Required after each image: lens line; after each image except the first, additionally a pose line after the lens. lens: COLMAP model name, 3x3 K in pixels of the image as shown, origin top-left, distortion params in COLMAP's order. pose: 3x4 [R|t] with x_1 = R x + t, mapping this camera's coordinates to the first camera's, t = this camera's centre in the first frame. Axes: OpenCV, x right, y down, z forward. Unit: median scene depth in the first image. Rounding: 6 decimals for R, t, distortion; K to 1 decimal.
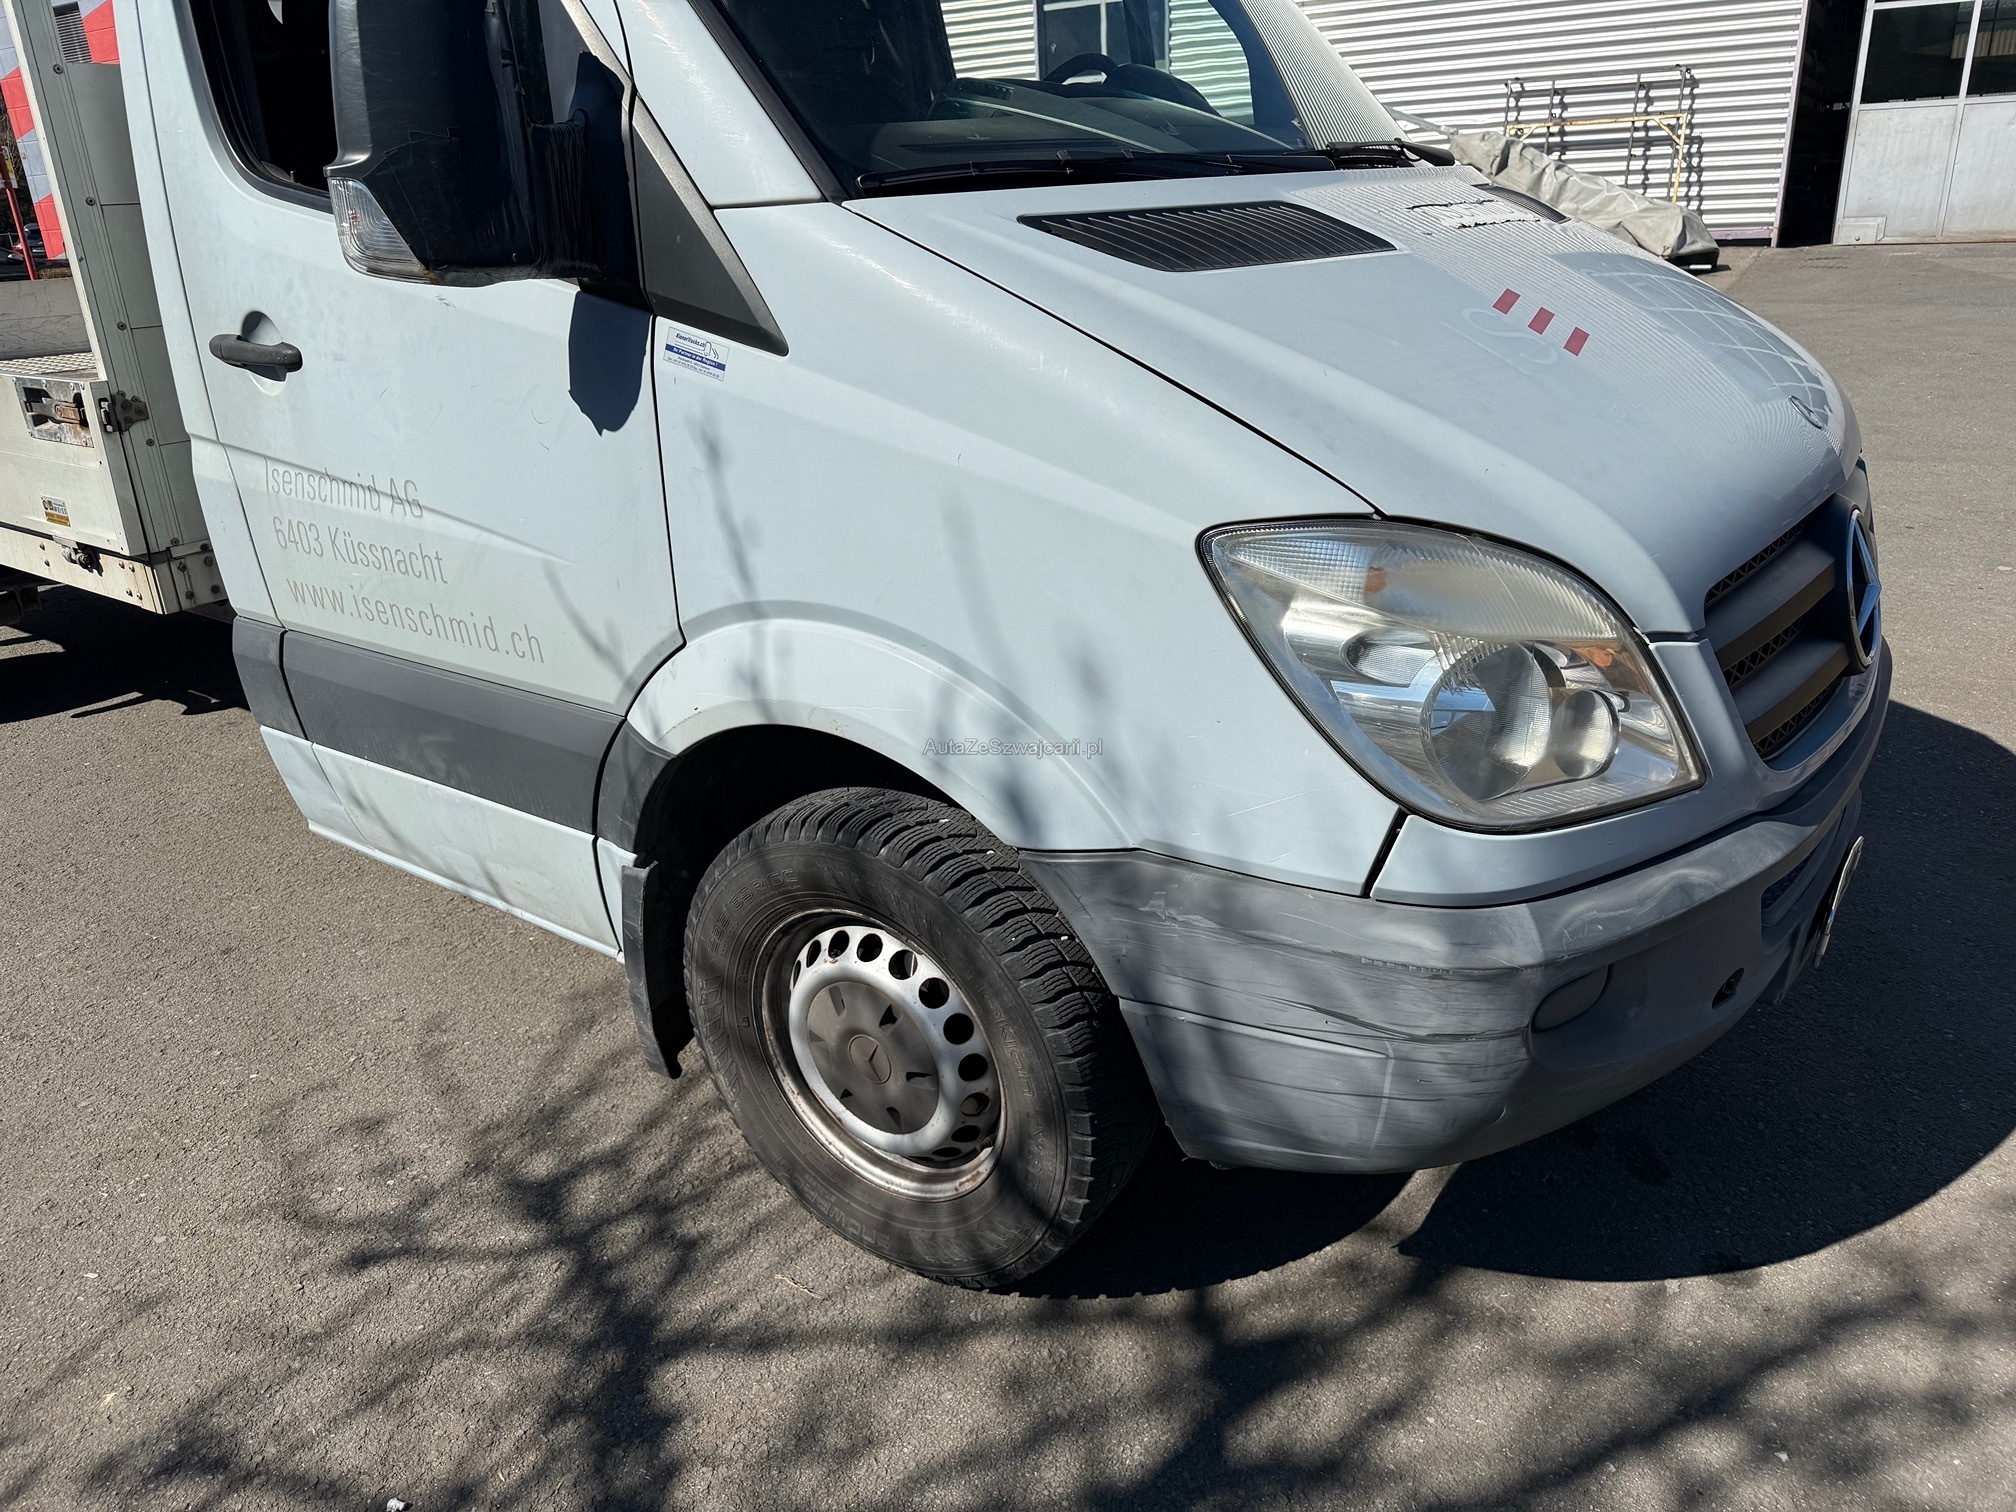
lens RADIAL K [[1431.3, 0, 978.2], [0, 1431.3, 759.5], [0, 0, 1]] dist [0.117765, -0.165447]
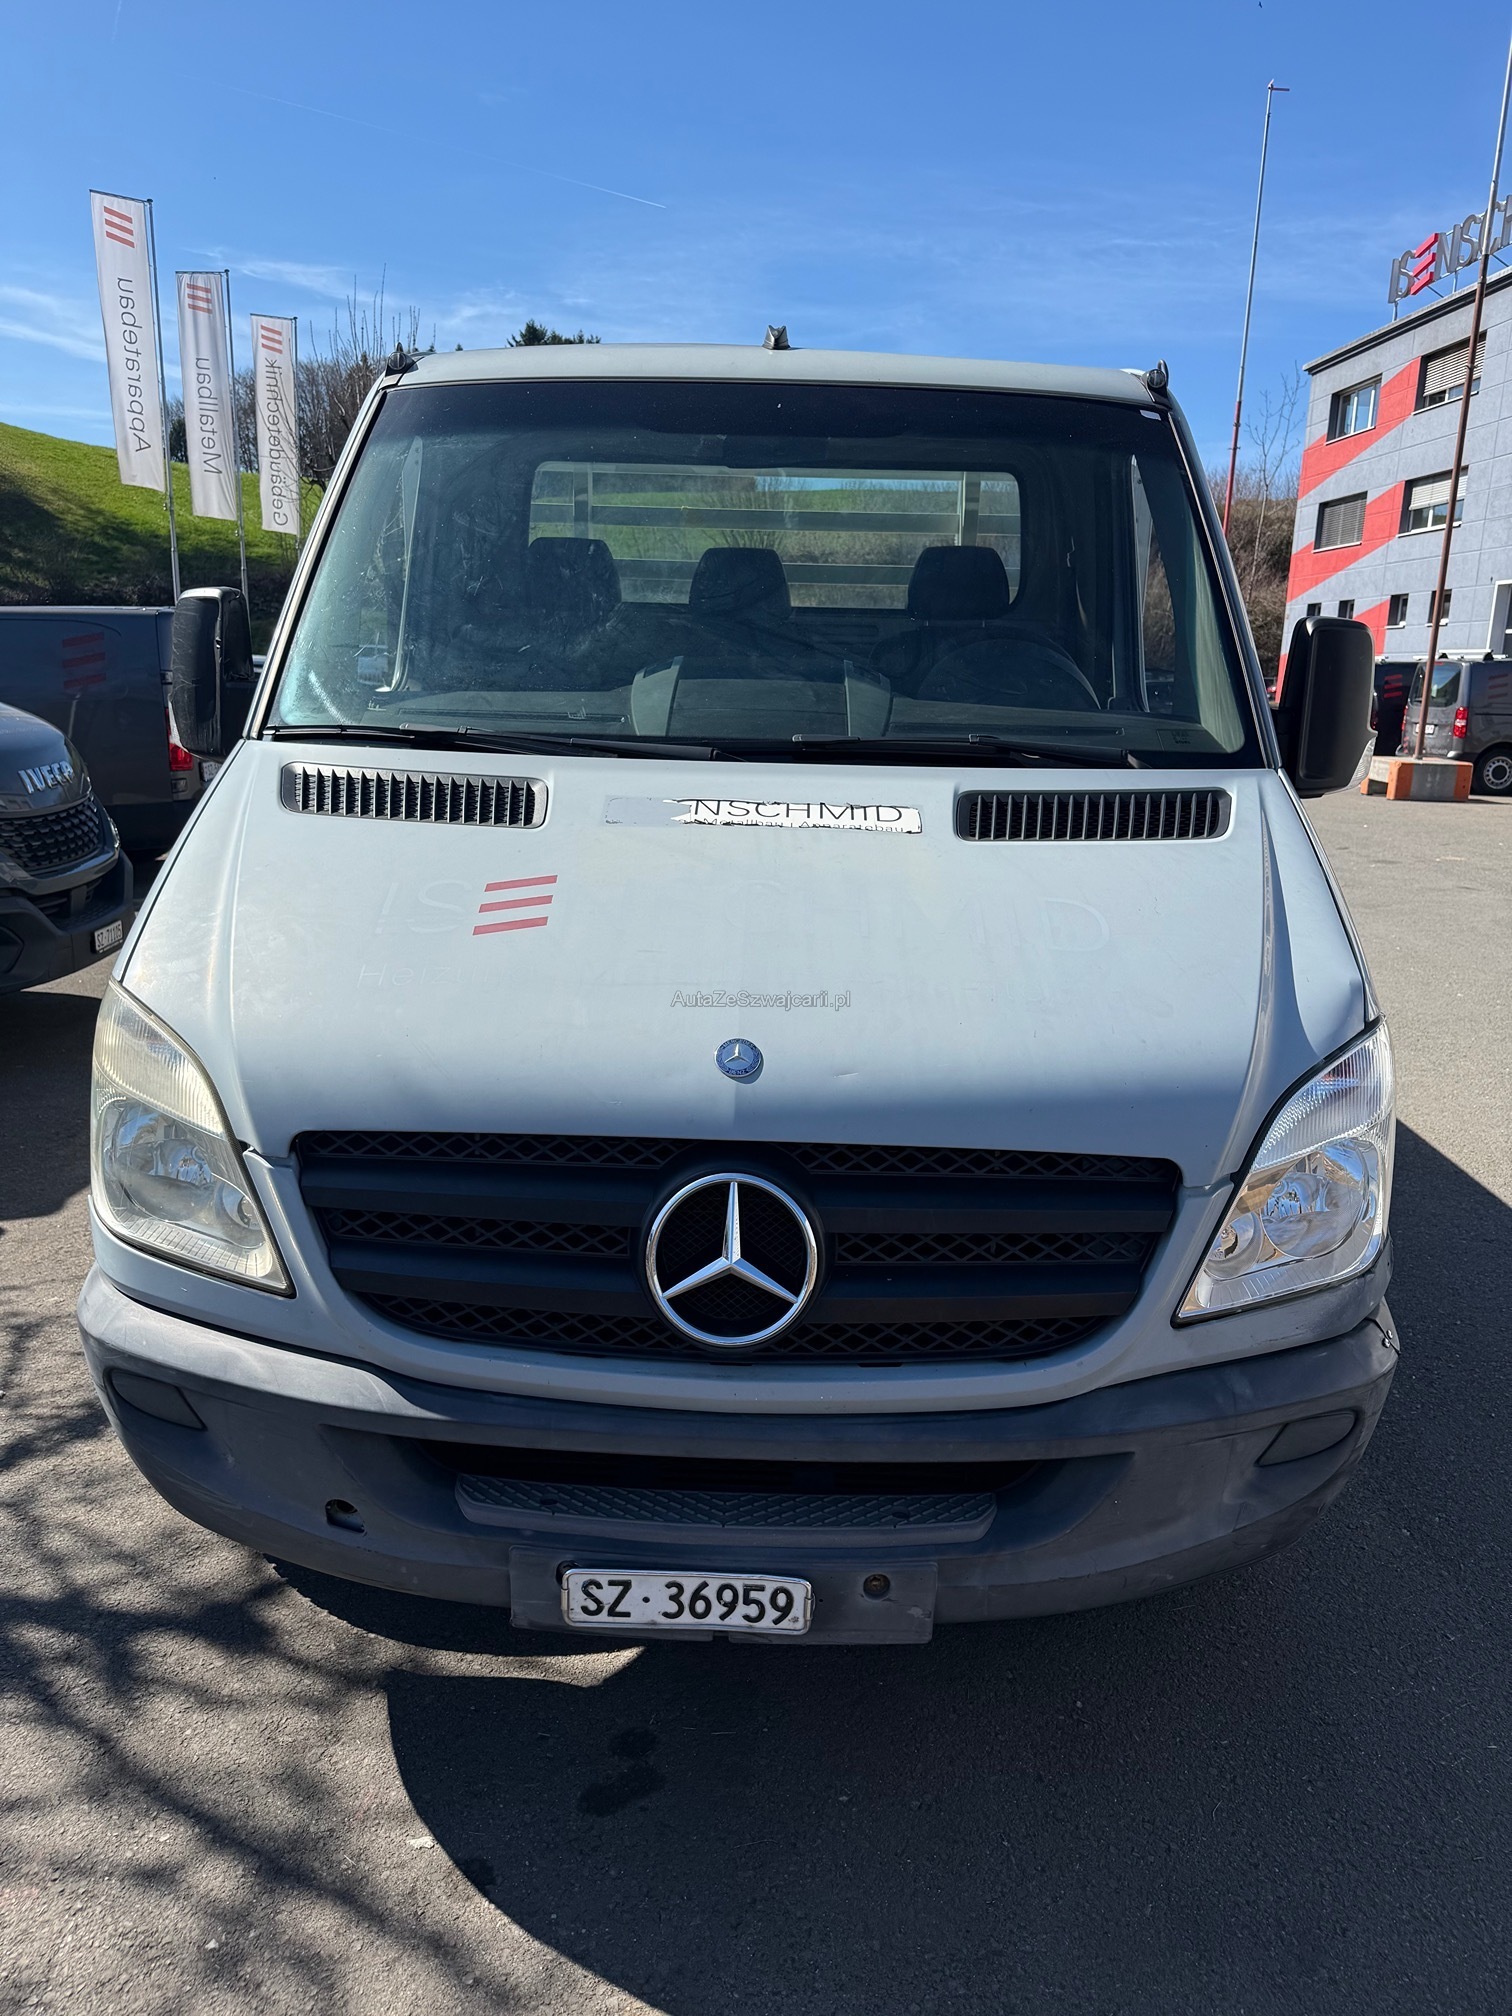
lens RADIAL K [[1431.3, 0, 756.0], [0, 1431.3, 1008.0], [0, 0, 1]] dist [0.117765, -0.165447]
pose [[0.564805, 0.260696, -0.782964, 1.271326], [-0.336457, 0.939096, 0.069973, -0.333163], [0.753520, 0.223912, 0.618119, 0.406255]]
